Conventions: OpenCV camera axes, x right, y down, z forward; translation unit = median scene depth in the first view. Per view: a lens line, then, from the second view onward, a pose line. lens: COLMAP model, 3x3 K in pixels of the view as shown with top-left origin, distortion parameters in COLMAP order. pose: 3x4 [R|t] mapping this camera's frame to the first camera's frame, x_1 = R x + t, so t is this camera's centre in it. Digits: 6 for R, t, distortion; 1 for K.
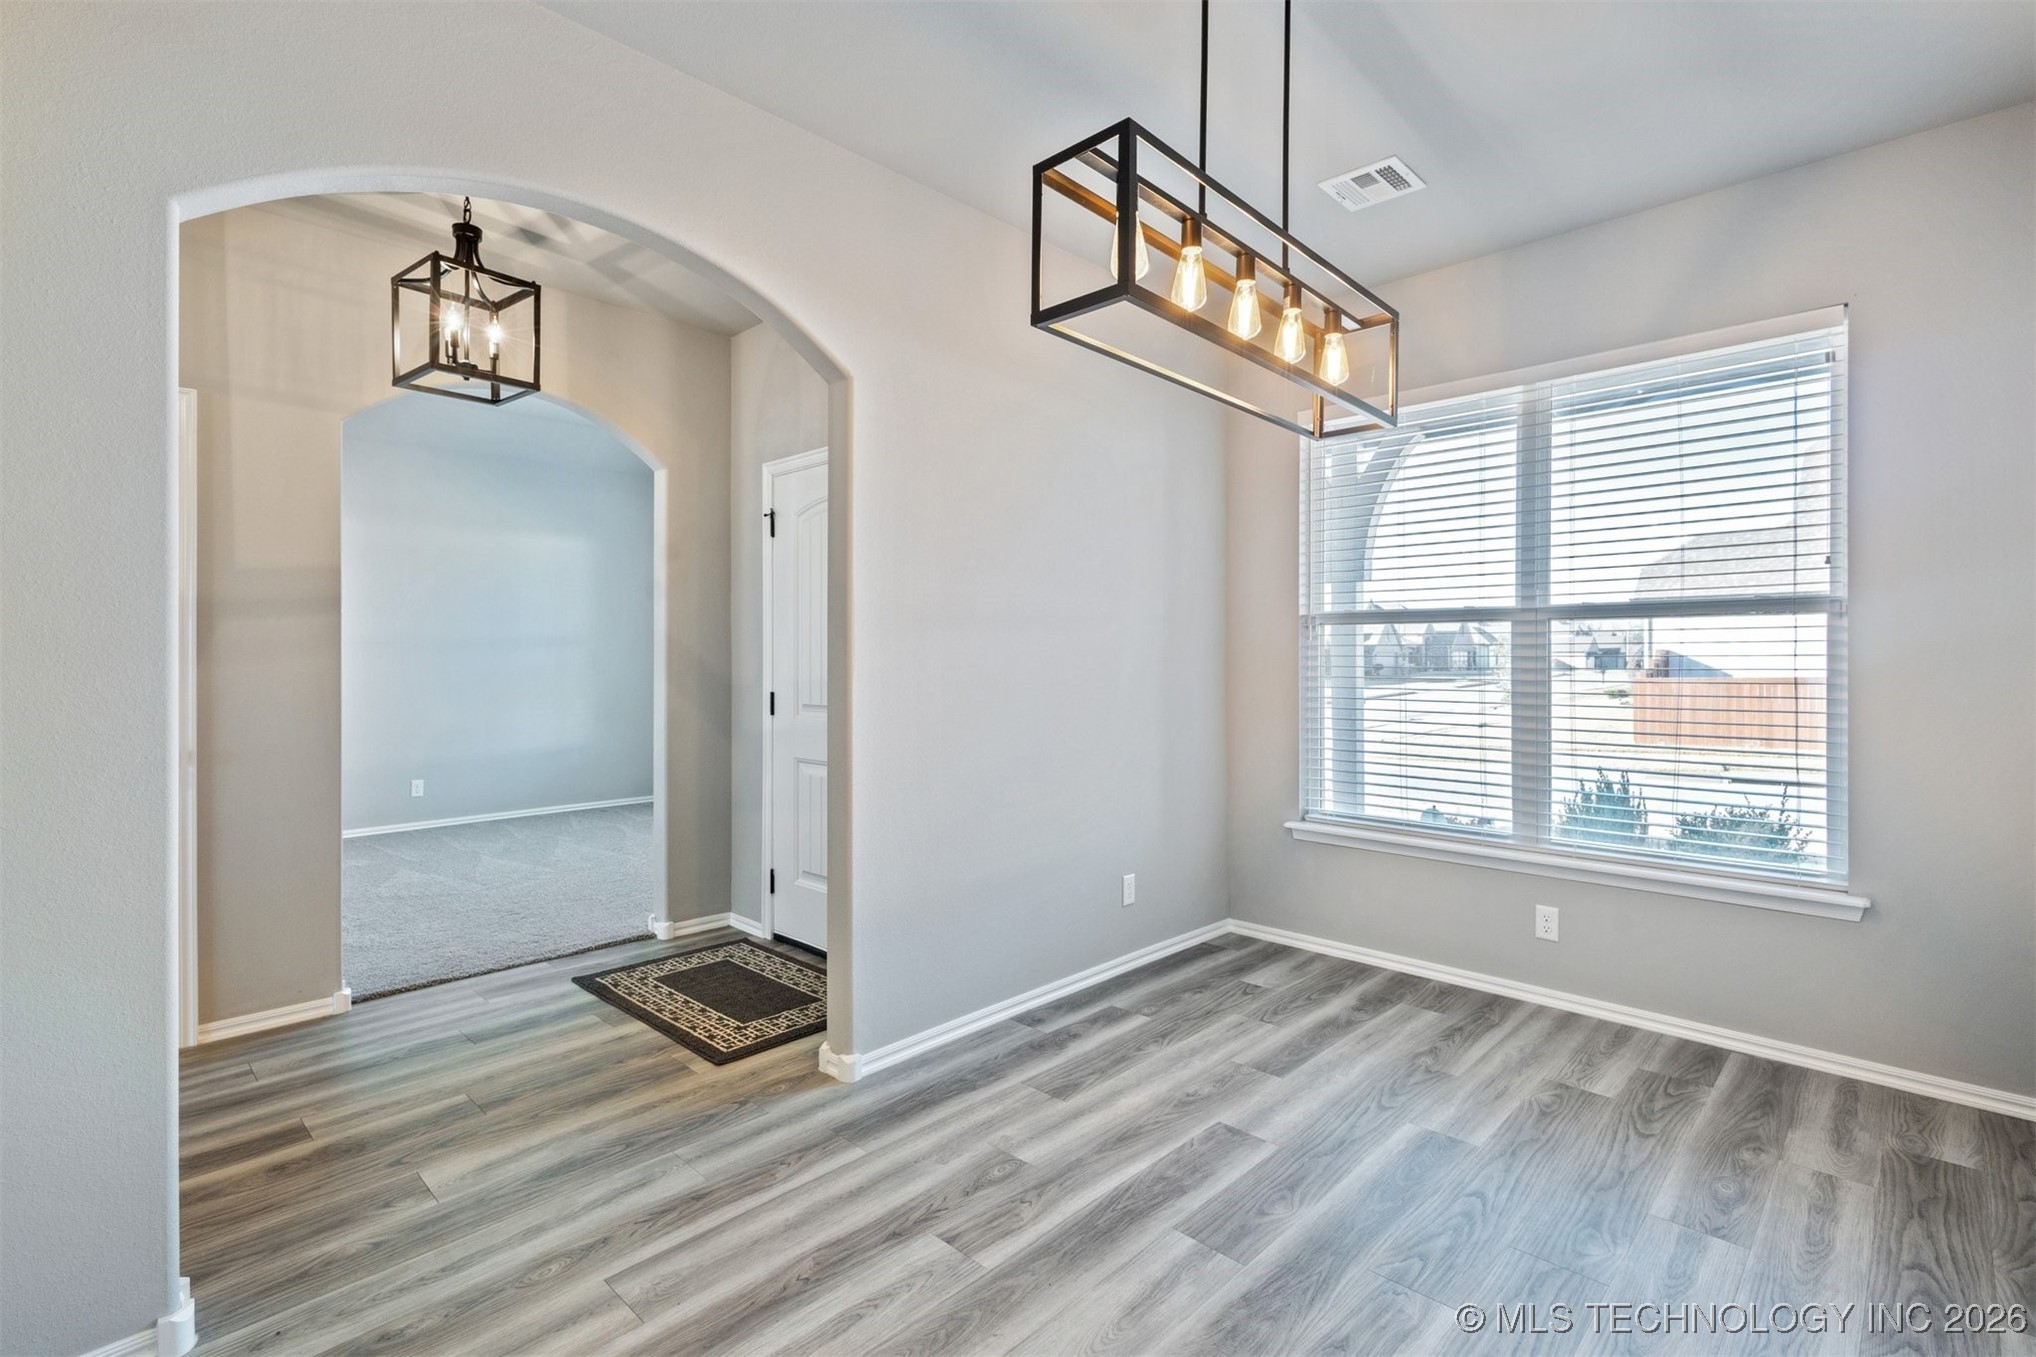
lens RADIAL K [[936.6, 0, 1014.0], [0, 936.6, 681.3], [0, 0, 1]] dist [0.001602, 0.000111]
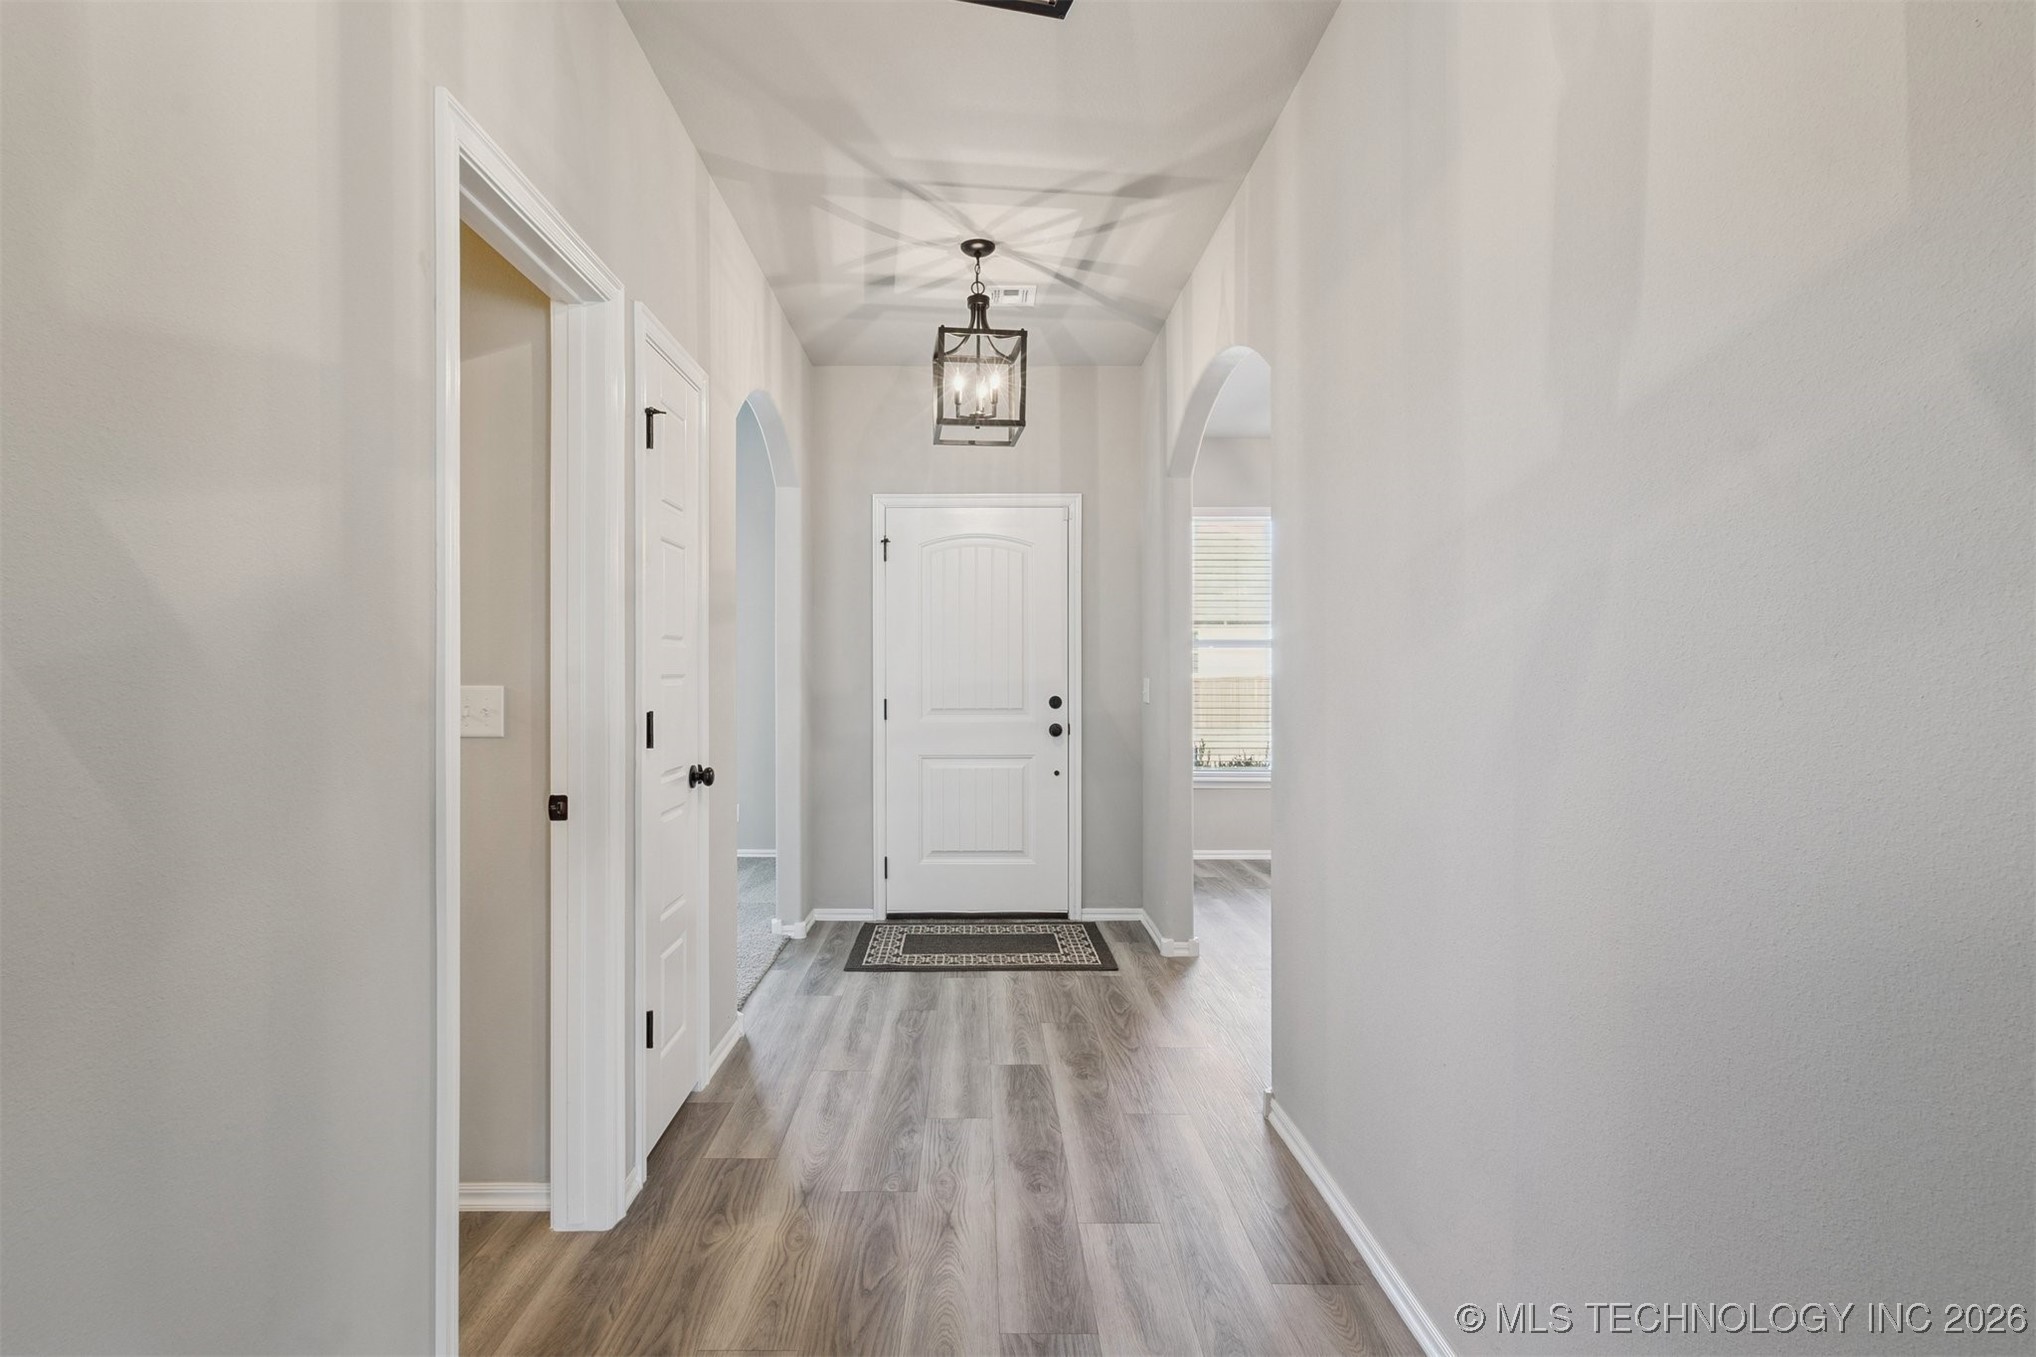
lens RADIAL K [[936.6, 0, 1014.0], [0, 936.6, 681.3], [0, 0, 1]] dist [0.001602, 0.000111]
pose [[0.708986, 0.002222, 0.705219, -1.232324], [0.006667, 0.999929, -0.009854, 0.003426], [-0.705191, 0.011688, 0.708921, 0.123171]]
